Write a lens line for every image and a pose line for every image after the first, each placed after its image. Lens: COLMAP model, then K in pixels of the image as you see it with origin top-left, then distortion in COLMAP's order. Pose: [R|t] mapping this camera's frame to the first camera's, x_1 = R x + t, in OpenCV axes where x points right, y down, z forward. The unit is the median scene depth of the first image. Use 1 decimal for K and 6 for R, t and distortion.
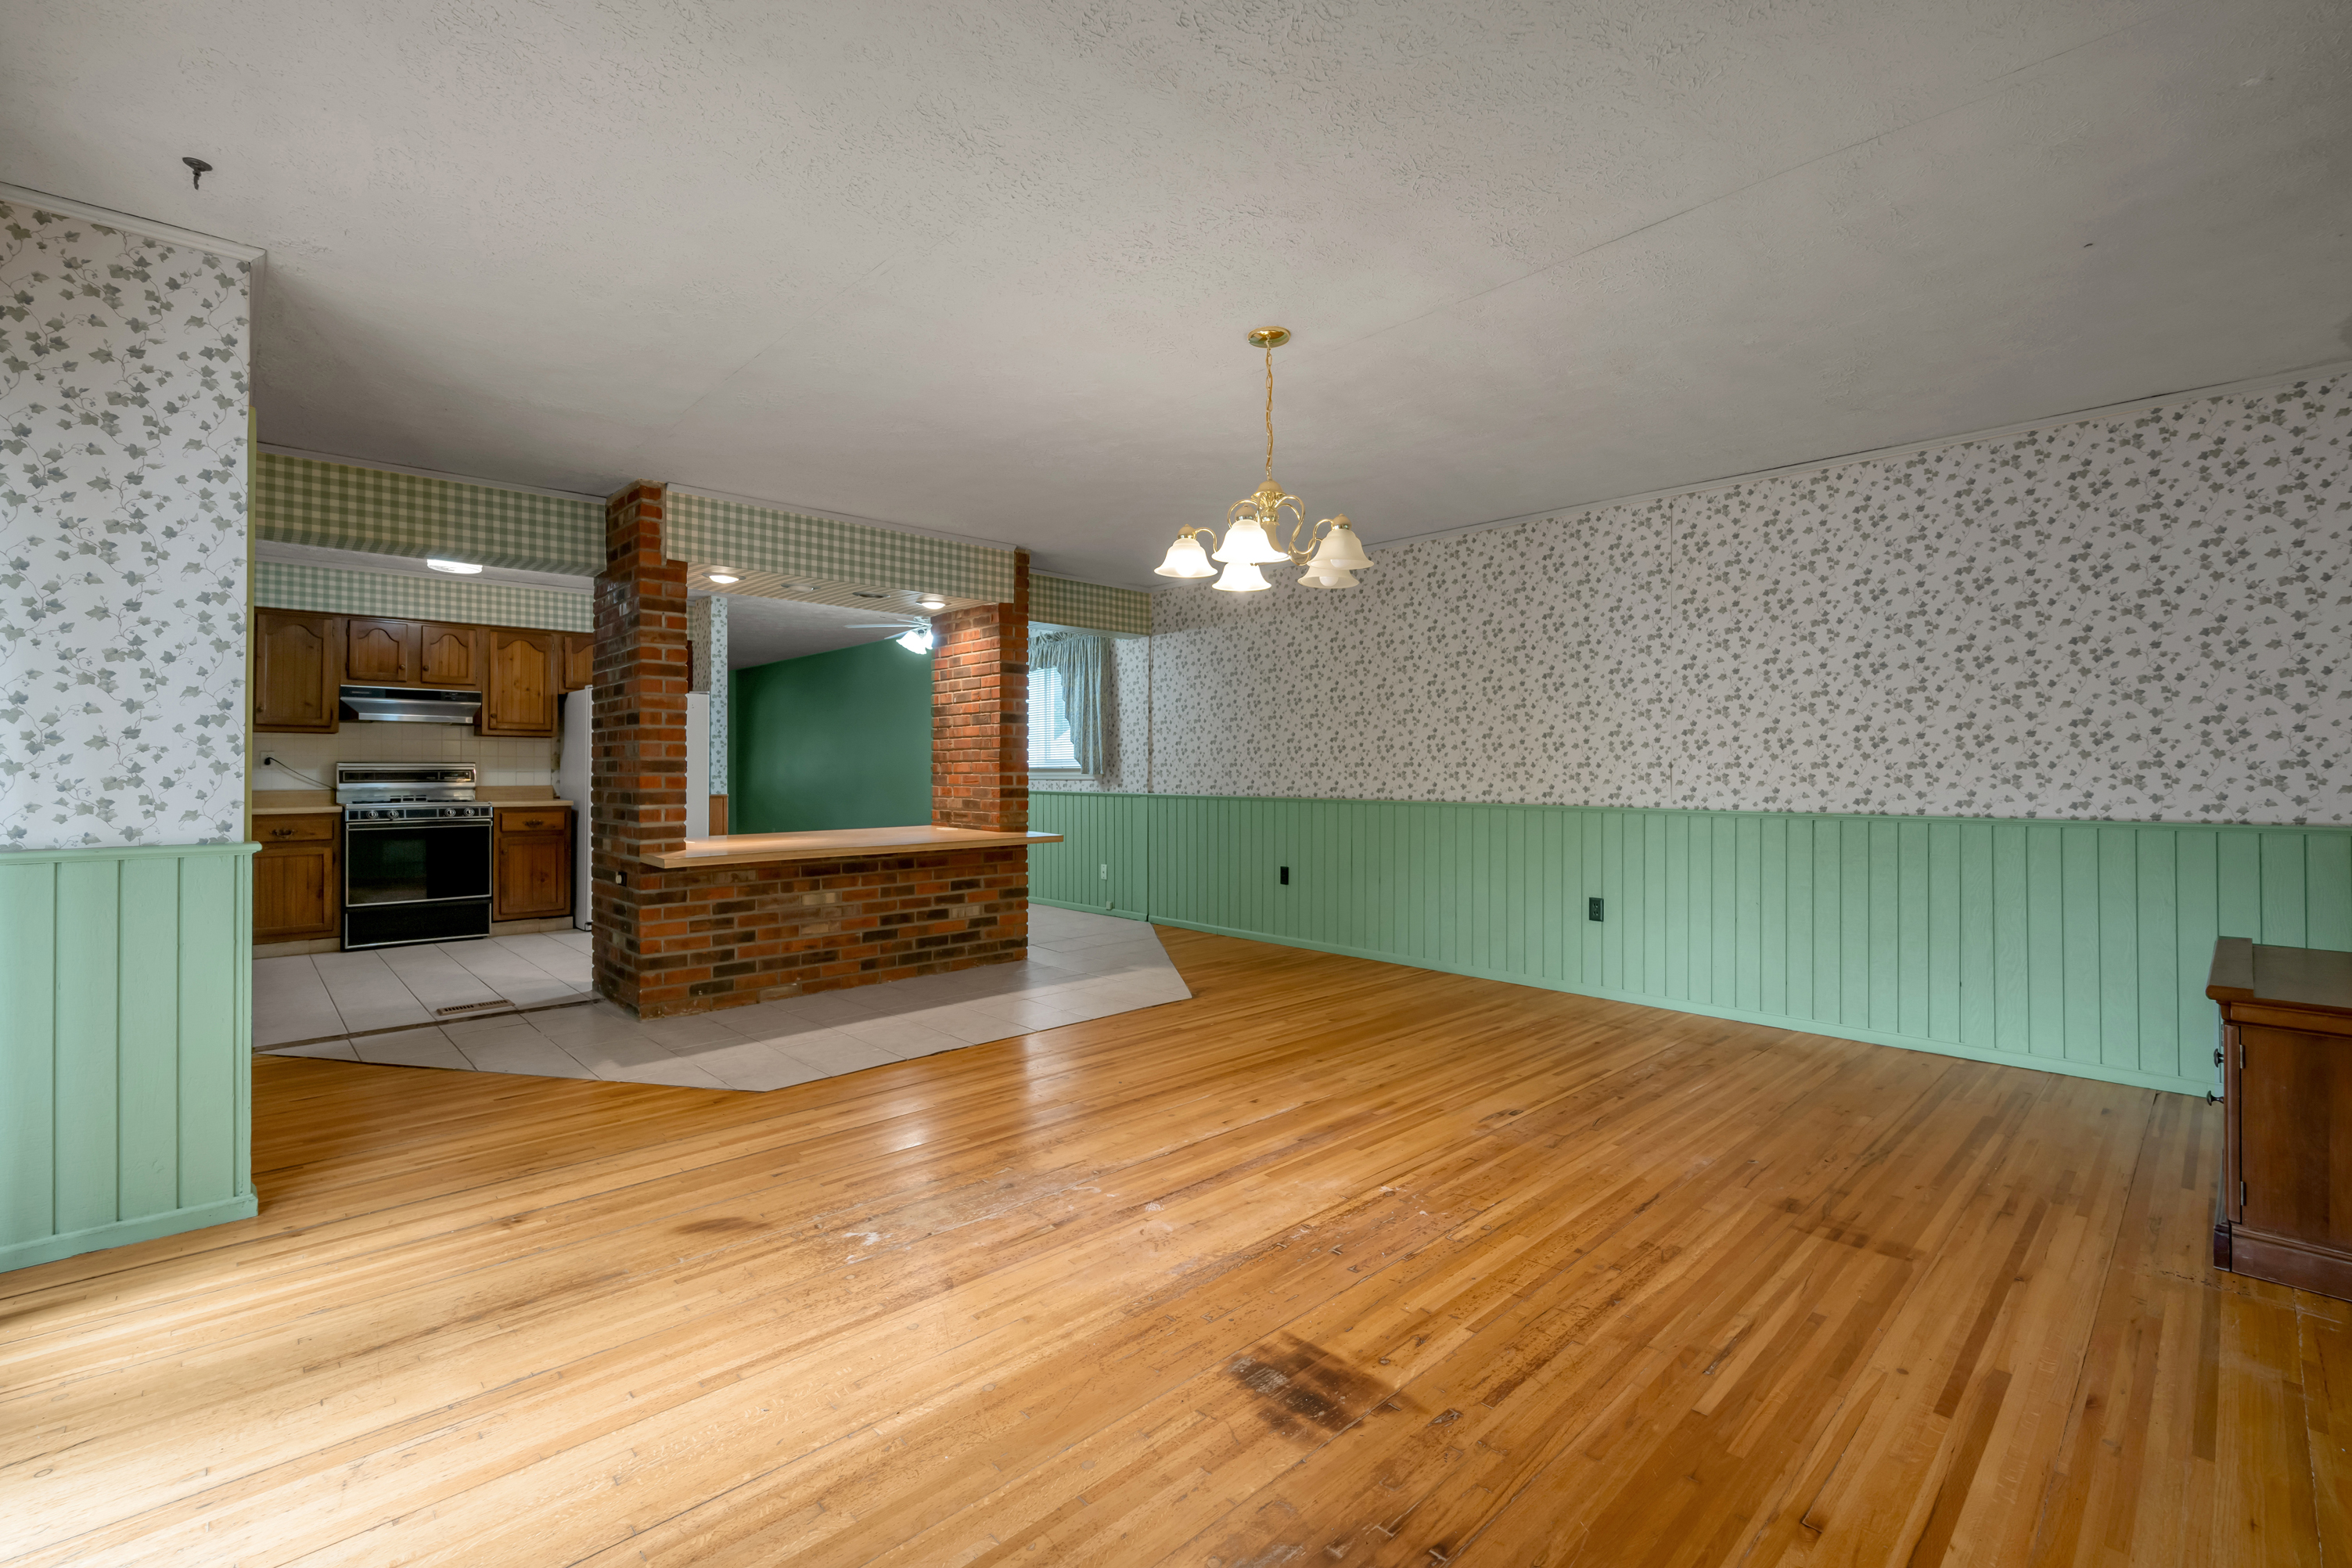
lens RADIAL K [[1014.8, 0, 1176.0], [0, 1014.8, 784.0], [0, 0, 1]] dist [-0.001250, -0.000009]
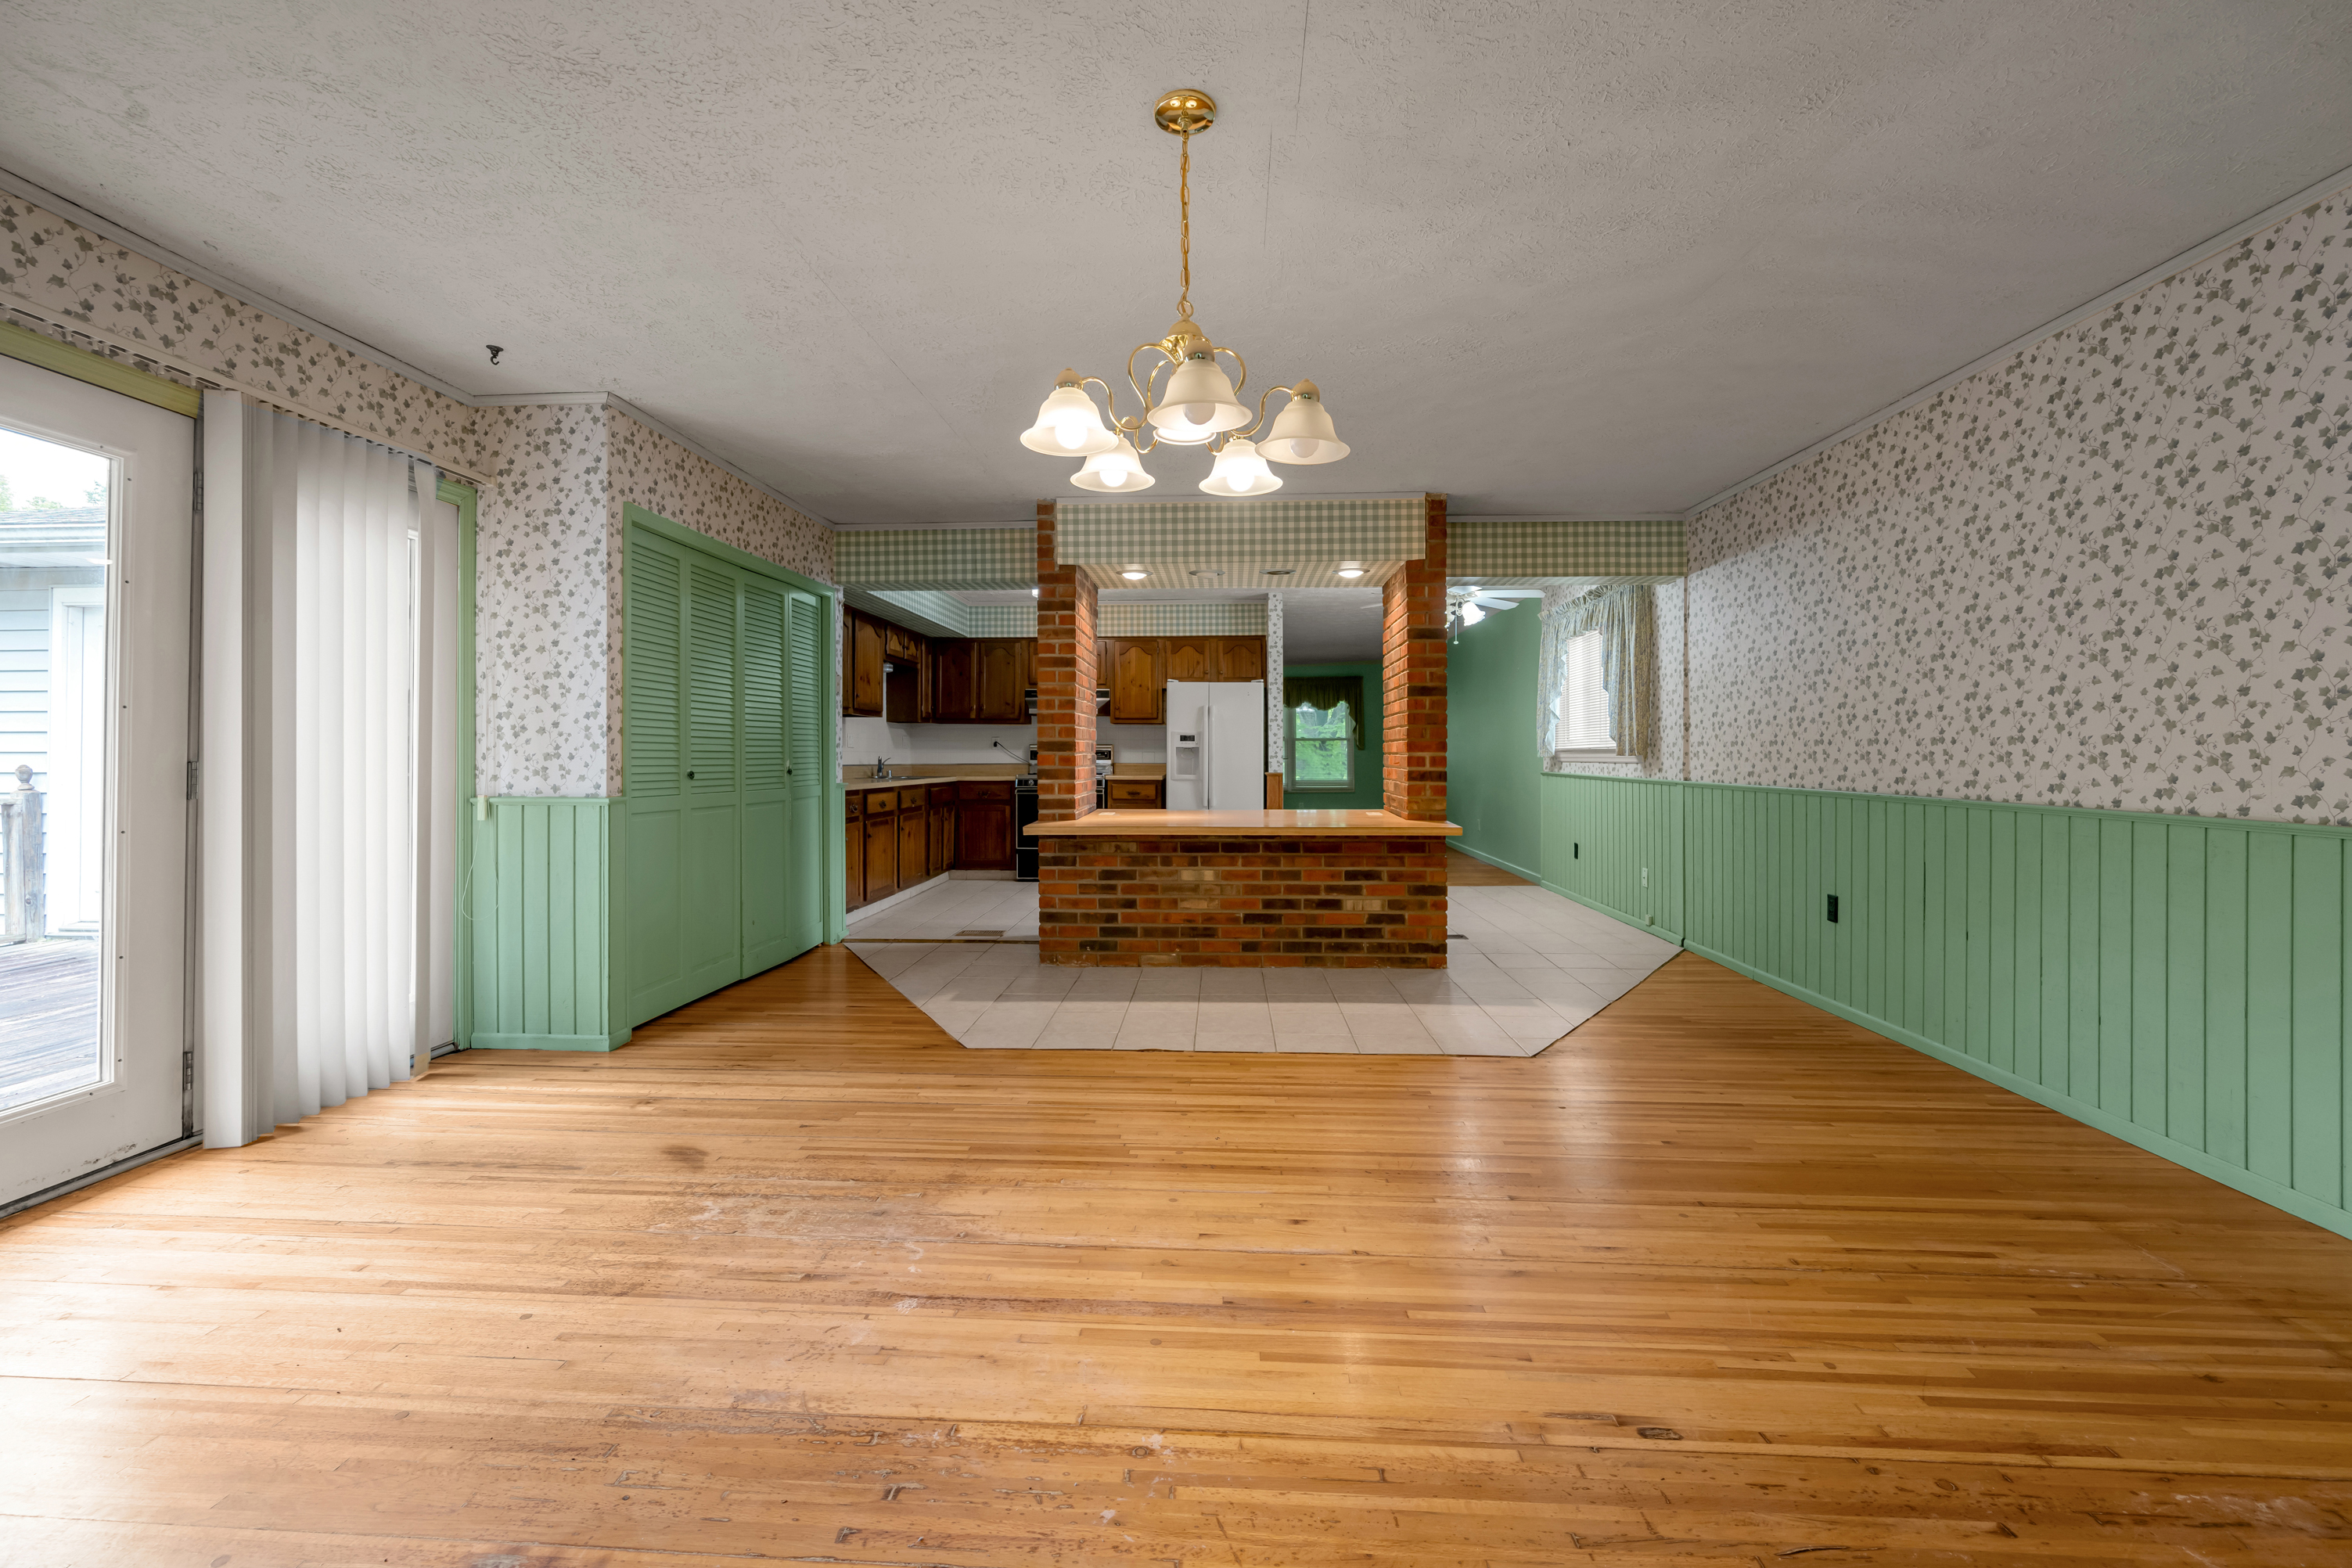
lens RADIAL K [[943.5, 0, 1176.3], [0, 943.5, 766.0], [0, 0, 1]] dist [-0.001333, -0.000334]
pose [[0.687937, 0.011911, -0.725672, 0.342796], [-0.011251, 0.999920, 0.005747, -0.002648], [0.725683, 0.004211, 0.688016, 0.345897]]
